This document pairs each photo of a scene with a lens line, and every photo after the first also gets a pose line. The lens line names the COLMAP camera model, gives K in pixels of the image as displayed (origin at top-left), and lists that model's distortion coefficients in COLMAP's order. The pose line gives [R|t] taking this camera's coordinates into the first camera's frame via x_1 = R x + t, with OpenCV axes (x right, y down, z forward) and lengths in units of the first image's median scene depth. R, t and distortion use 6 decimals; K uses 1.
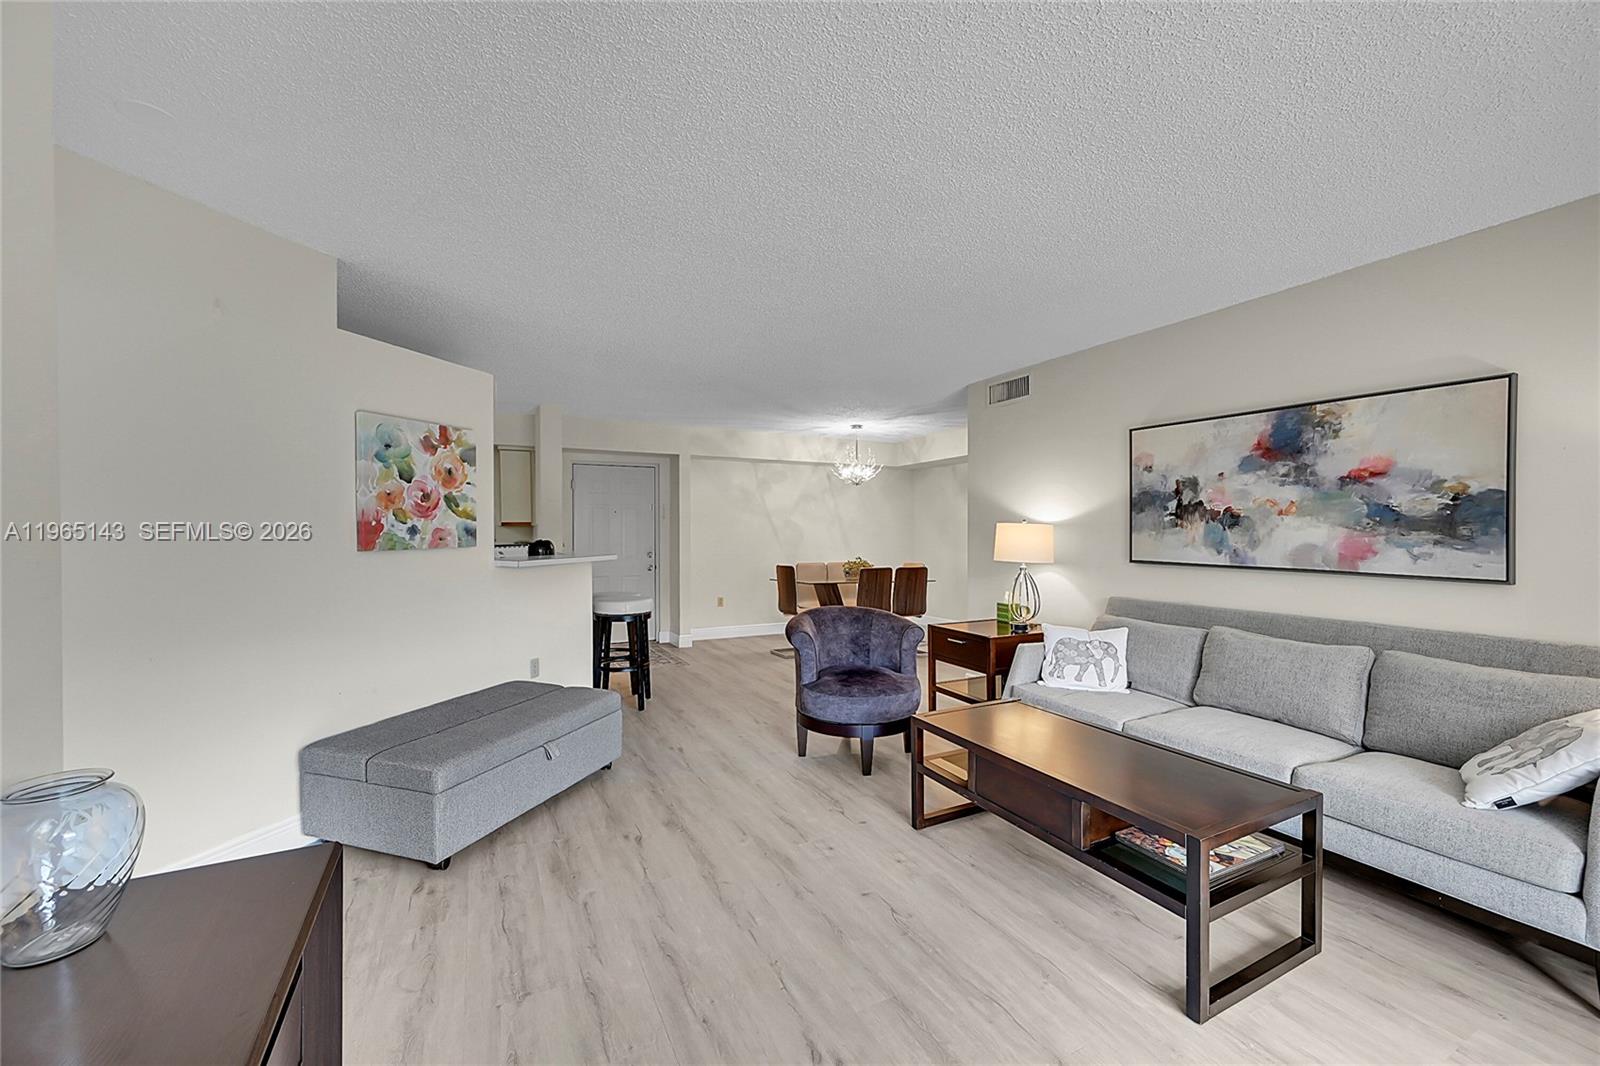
lens RADIAL K [[629.9, 0, 797.3], [0, 629.9, 534.5], [0, 0, 1]] dist [0.001858, 0.000400]
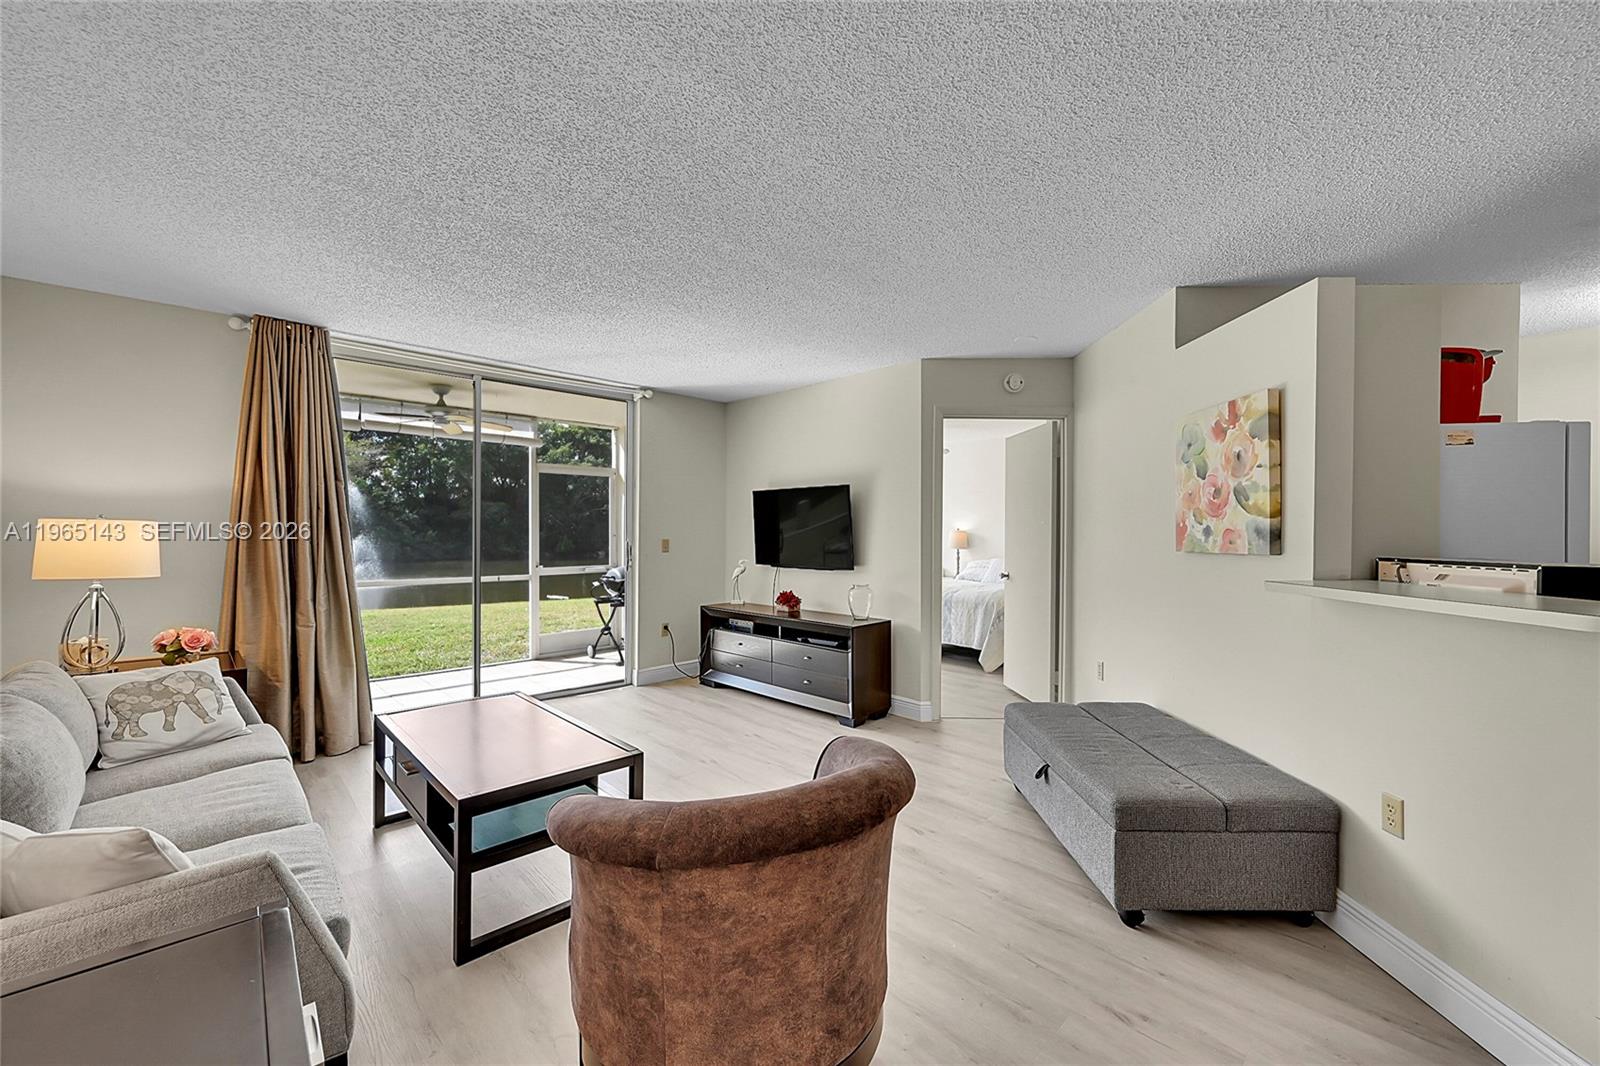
lens RADIAL K [[629.9, 0, 797.3], [0, 629.9, 534.5], [0, 0, 1]] dist [0.001858, 0.000400]
pose [[-0.959859, 0.002827, -0.280470, 0.197537], [-0.000422, 0.999934, 0.011525, -0.012386], [0.280484, 0.011180, -0.959794, 1.670746]]
